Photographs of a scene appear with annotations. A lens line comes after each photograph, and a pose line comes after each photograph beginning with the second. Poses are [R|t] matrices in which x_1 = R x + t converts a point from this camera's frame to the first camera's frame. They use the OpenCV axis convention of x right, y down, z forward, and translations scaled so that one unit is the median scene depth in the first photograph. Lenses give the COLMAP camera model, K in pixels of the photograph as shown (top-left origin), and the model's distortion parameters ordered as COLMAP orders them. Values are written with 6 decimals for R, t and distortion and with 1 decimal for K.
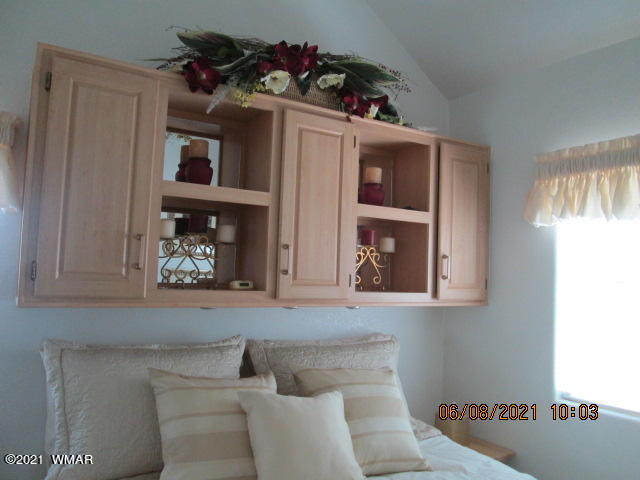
lens RADIAL K [[533.8, 0, 321.3], [0, 533.8, 240.9], [0, 0, 1]] dist [-0.060449, 0.042429]
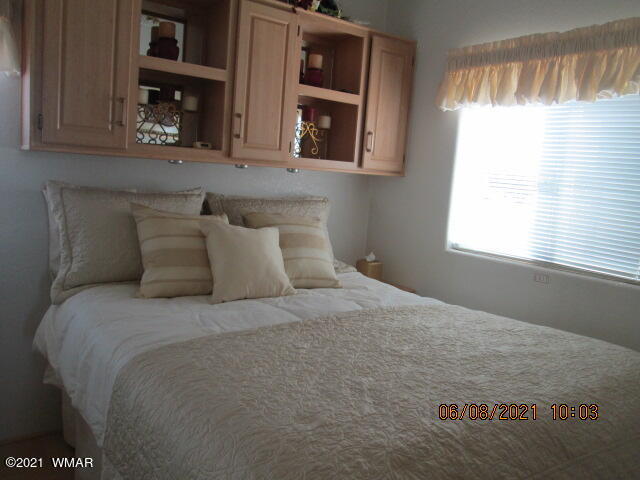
lens RADIAL K [[533.8, 0, 309.6], [0, 533.8, 243.0], [0, 0, 1]] dist [-0.060449, 0.042429]
pose [[0.997804, 0.032820, 0.057538, 0.037098], [-0.043297, 0.980531, 0.191533, 0.057560], [-0.050132, -0.193603, 0.979798, -0.281185]]
